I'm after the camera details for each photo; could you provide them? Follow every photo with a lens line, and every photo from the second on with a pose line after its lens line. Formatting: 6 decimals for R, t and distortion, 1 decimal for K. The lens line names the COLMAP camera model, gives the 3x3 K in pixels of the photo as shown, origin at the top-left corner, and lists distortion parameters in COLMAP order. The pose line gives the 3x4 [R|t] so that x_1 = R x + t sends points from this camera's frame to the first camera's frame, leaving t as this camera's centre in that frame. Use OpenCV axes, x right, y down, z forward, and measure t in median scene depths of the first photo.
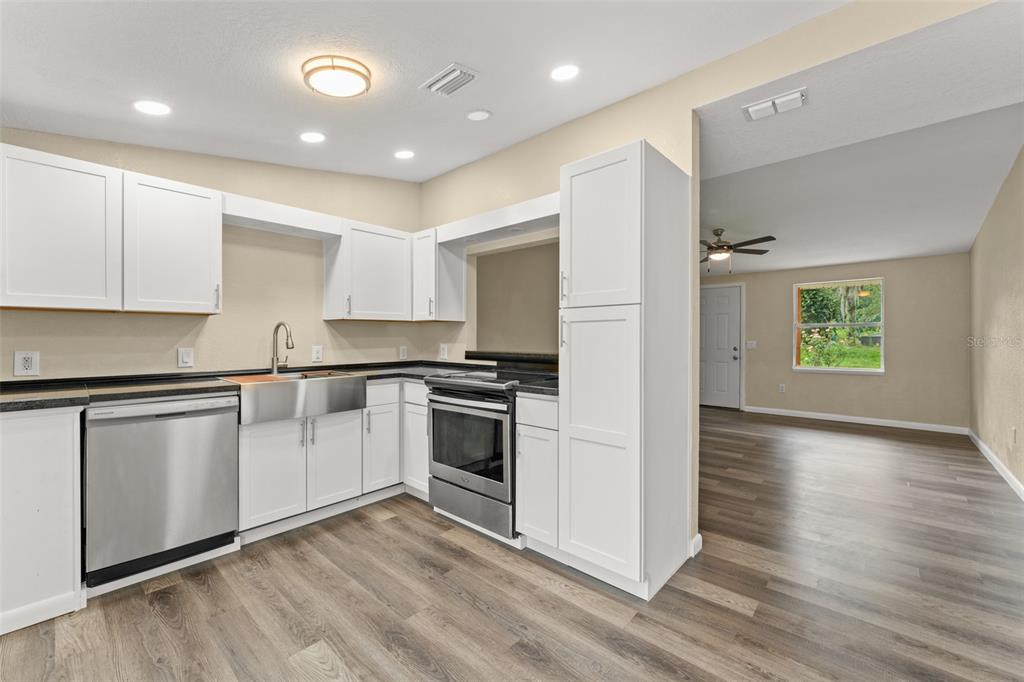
lens RADIAL K [[410.6, 0, 508.9], [0, 410.6, 340.3], [0, 0, 1]] dist [-0.002164, 0.000008]
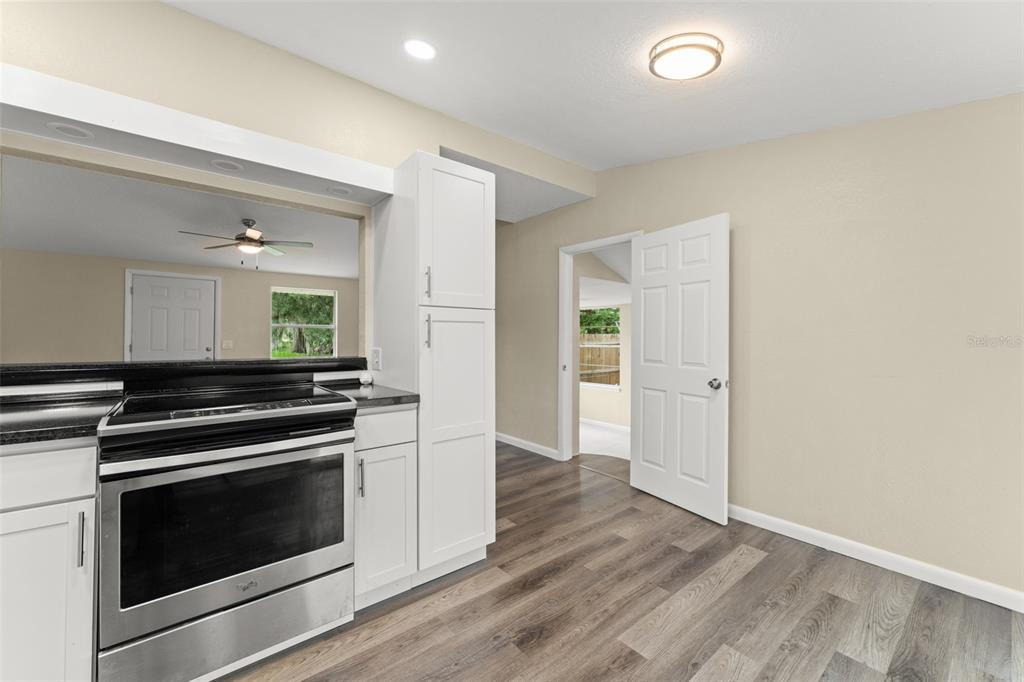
lens RADIAL K [[410.6, 0, 507.5], [0, 410.6, 336.7], [0, 0, 1]] dist [-0.002164, 0.000008]
pose [[0.154275, 0.002330, 0.988025, -0.659780], [0.003800, 0.999988, -0.002952, -0.004087], [-0.988021, 0.004210, 0.154265, 0.593347]]
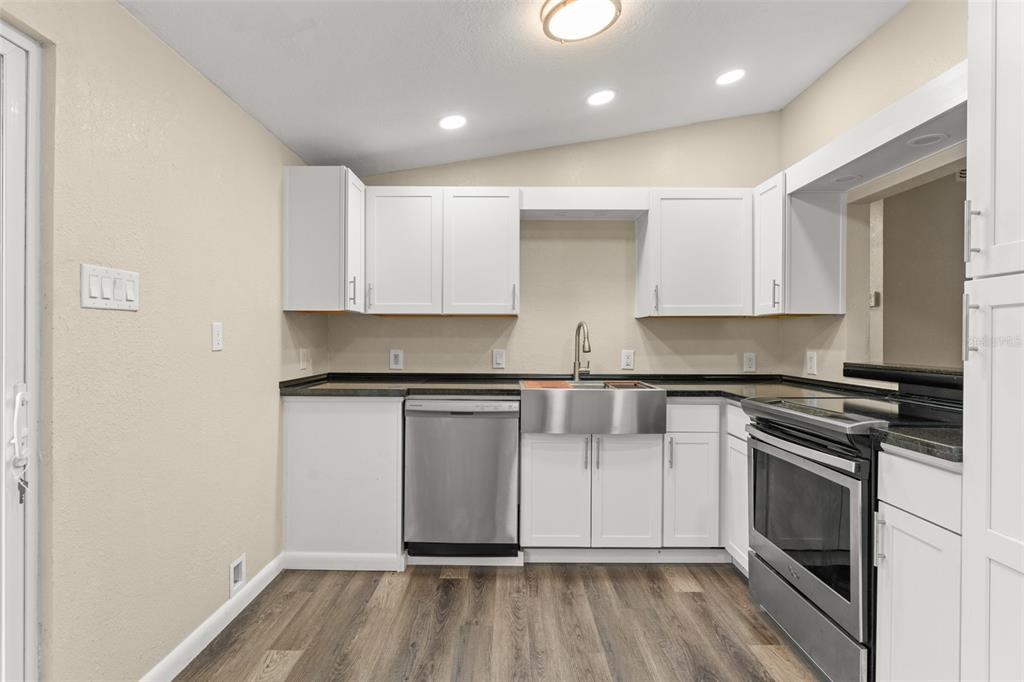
lens RADIAL K [[512.9, 0, 504.5], [0, 512.9, 342.2], [0, 0, 1]] dist [0.001818, -0.000449]
pose [[0.672517, 0.006656, -0.740052, 0.175845], [-0.009922, 0.999951, -0.000023, 0.000904], [0.740015, 0.007358, 0.672550, 0.177471]]
